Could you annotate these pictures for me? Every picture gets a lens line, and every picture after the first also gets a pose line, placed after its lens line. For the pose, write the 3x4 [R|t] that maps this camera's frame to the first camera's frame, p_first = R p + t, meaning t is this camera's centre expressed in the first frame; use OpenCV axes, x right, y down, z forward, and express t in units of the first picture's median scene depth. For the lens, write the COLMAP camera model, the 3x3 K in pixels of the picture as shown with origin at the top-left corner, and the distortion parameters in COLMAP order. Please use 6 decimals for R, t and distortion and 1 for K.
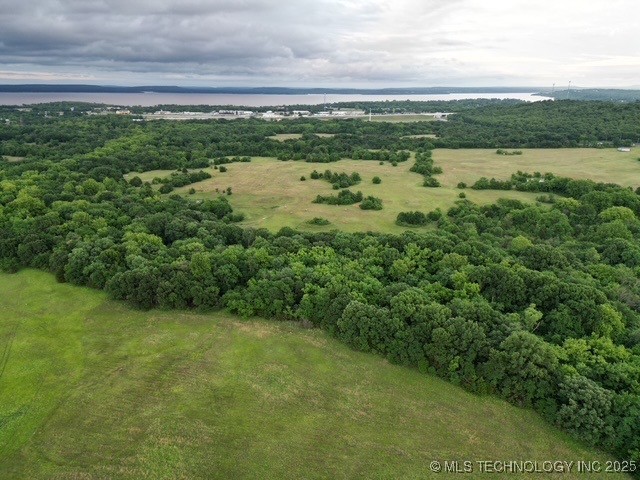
lens RADIAL K [[446.4, 0, 319.0], [0, 446.4, 238.1], [0, 0, 1]] dist [0.088230, -0.092184]
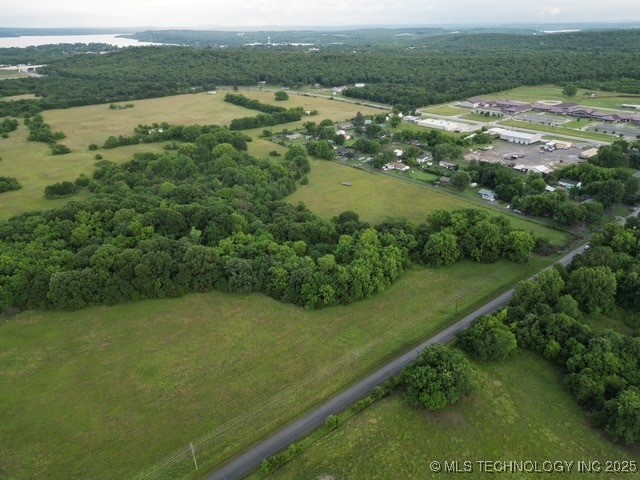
lens RADIAL K [[446.4, 0, 319.0], [0, 446.4, 238.1], [0, 0, 1]] dist [0.088230, -0.092184]
pose [[0.688996, -0.321662, 0.649475, -0.094488], [0.246013, 0.946710, 0.207889, -0.009527], [-0.681734, 0.016544, 0.731413, -0.155830]]
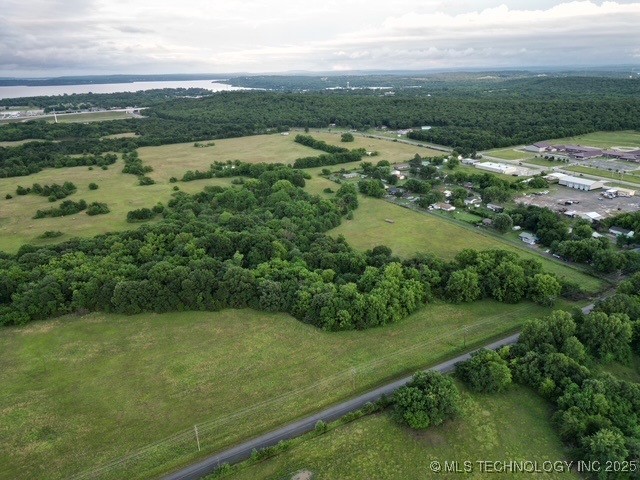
lens RADIAL K [[446.4, 0, 319.0], [0, 446.4, 238.1], [0, 0, 1]] dist [0.088230, -0.092184]
pose [[0.802439, -0.227389, 0.551712, -0.085223], [0.212511, 0.972831, 0.091866, 0.007011], [-0.557612, 0.043528, 0.828960, -0.250644]]
